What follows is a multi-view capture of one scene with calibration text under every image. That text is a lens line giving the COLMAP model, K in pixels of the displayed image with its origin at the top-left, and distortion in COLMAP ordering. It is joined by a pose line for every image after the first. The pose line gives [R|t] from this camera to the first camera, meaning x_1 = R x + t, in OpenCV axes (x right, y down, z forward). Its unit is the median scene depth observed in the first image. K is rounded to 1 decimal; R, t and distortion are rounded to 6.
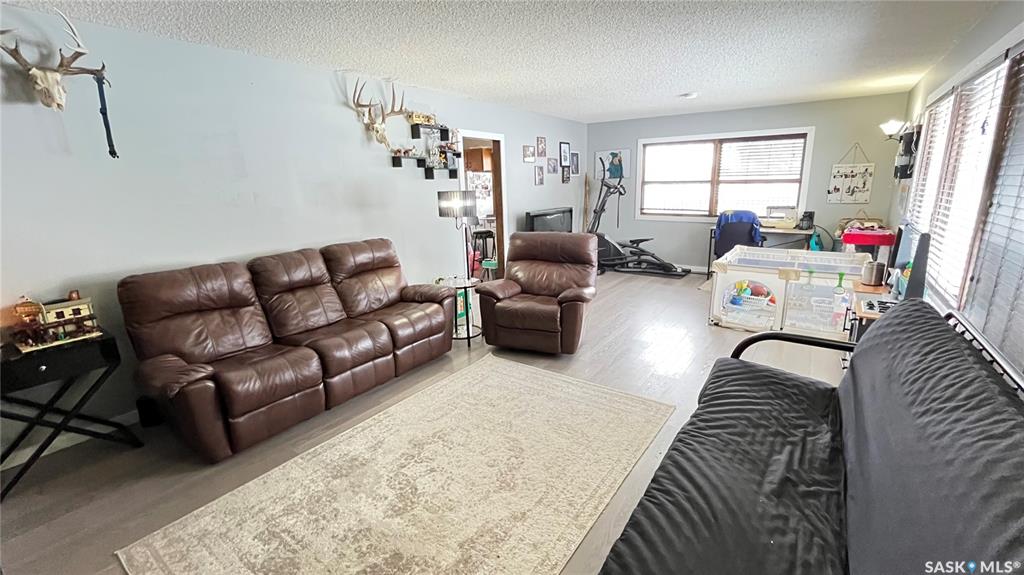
lens RADIAL K [[429.8, 0, 512.0], [0, 429.8, 287.5], [0, 0, 1]] dist [-0.001300, -0.000122]
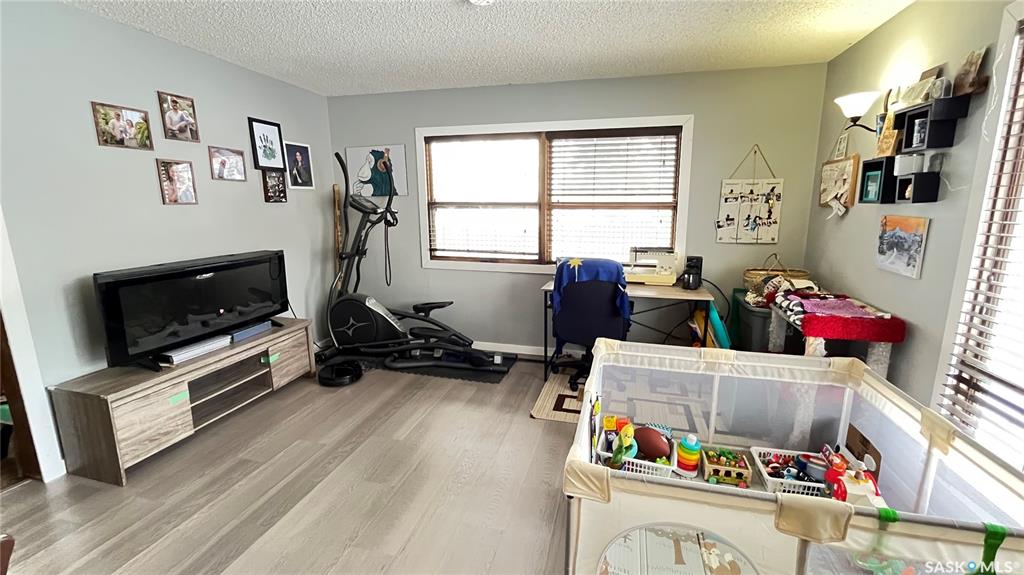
lens RADIAL K [[413.7, 0, 512.0], [0, 413.7, 287.5], [0, 0, 1]] dist [0.000510, -0.000147]
pose [[0.935118, -0.049563, 0.350852, 0.219272], [0.066256, 0.997163, -0.035727, -0.112844], [-0.348086, 0.056655, 0.935749, 0.477822]]
